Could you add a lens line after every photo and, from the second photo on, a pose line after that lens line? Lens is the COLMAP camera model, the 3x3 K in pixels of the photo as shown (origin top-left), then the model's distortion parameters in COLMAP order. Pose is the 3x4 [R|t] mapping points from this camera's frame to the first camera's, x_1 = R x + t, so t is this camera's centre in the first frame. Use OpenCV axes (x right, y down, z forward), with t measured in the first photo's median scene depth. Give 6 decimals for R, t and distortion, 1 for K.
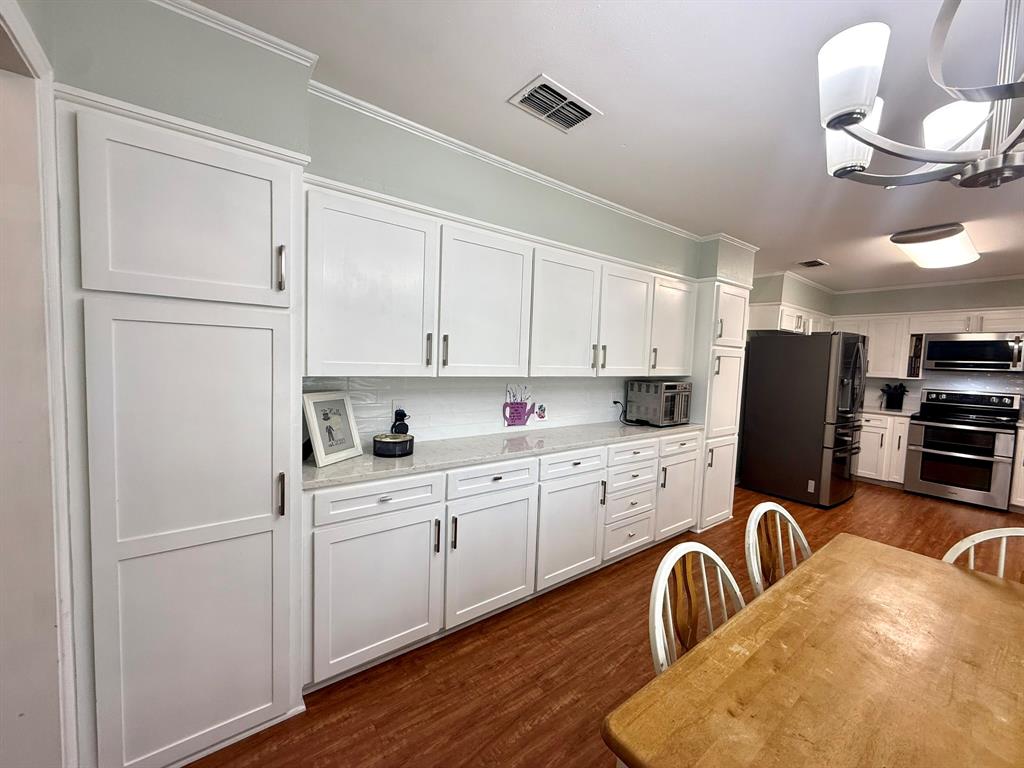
lens RADIAL K [[407.5, 0, 514.2], [0, 407.5, 381.9], [0, 0, 1]] dist [-0.000481, 0.000191]
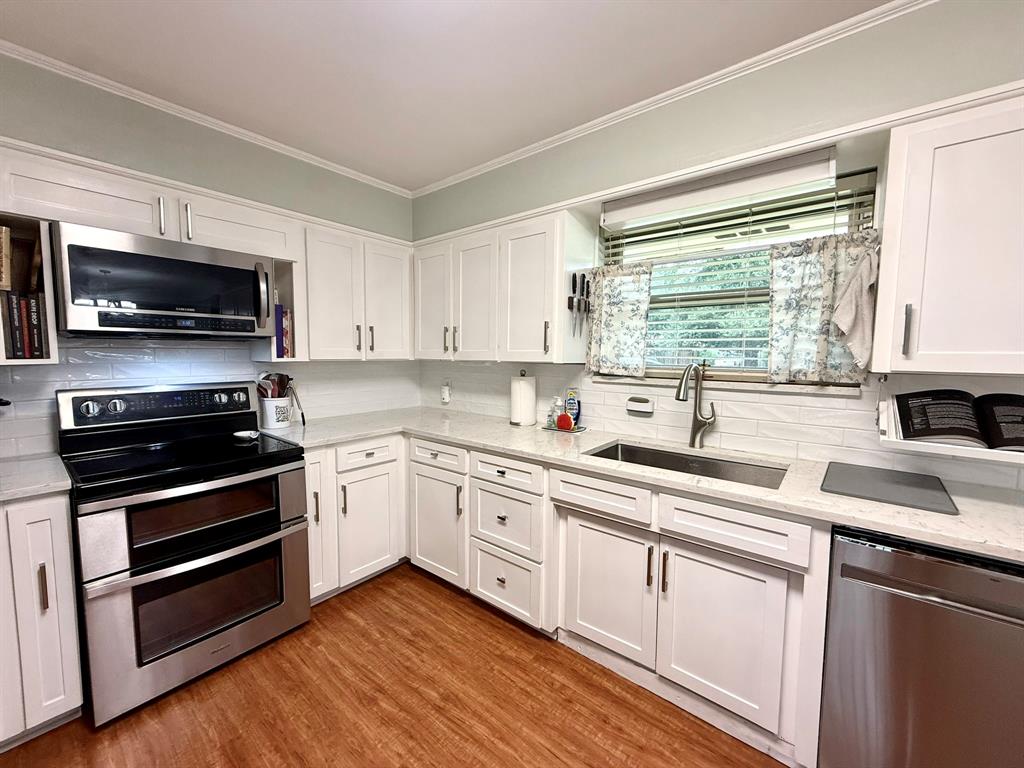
lens RADIAL K [[407.5, 0, 506.6], [0, 407.5, 385.1], [0, 0, 1]] dist [-0.000481, 0.000191]
pose [[-0.223553, -0.110413, 0.968418, 0.637693], [0.044800, 0.991349, 0.123370, -0.014587], [-0.973662, 0.070964, -0.216672, 0.767065]]
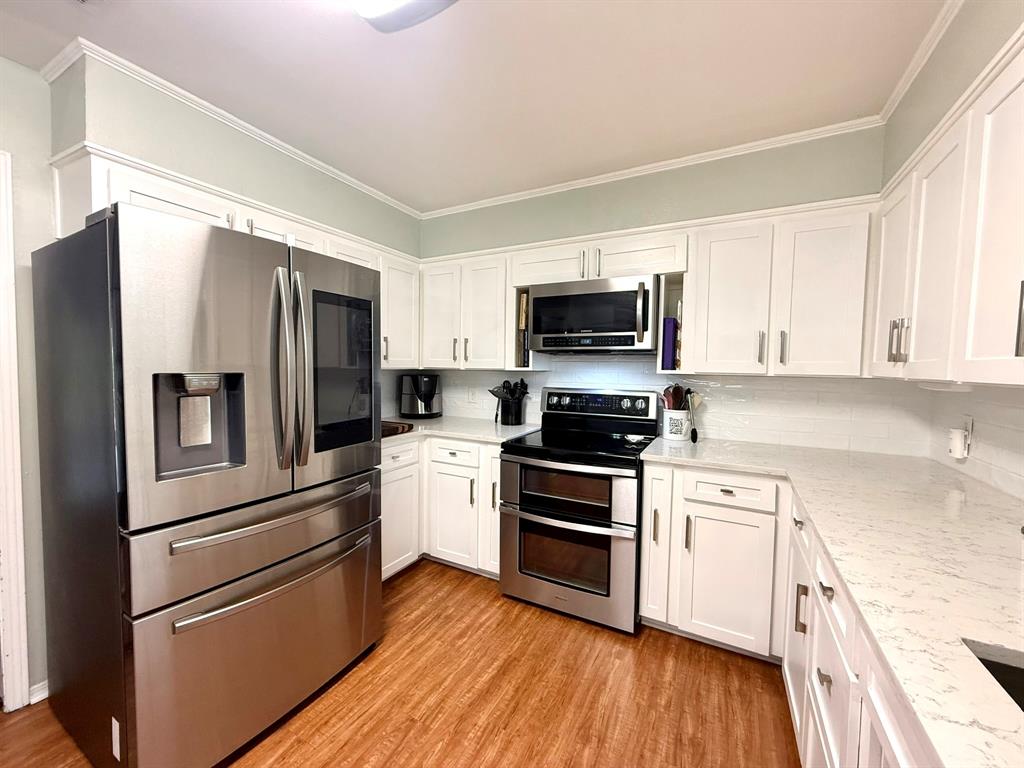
lens RADIAL K [[407.5, 0, 510.0], [0, 407.5, 381.4], [0, 0, 1]] dist [-0.000481, 0.000191]
pose [[0.913169, -0.041588, 0.405454, 0.798057], [0.043154, 0.999054, 0.005284, 0.004115], [-0.405291, 0.012672, 0.914100, 0.547515]]
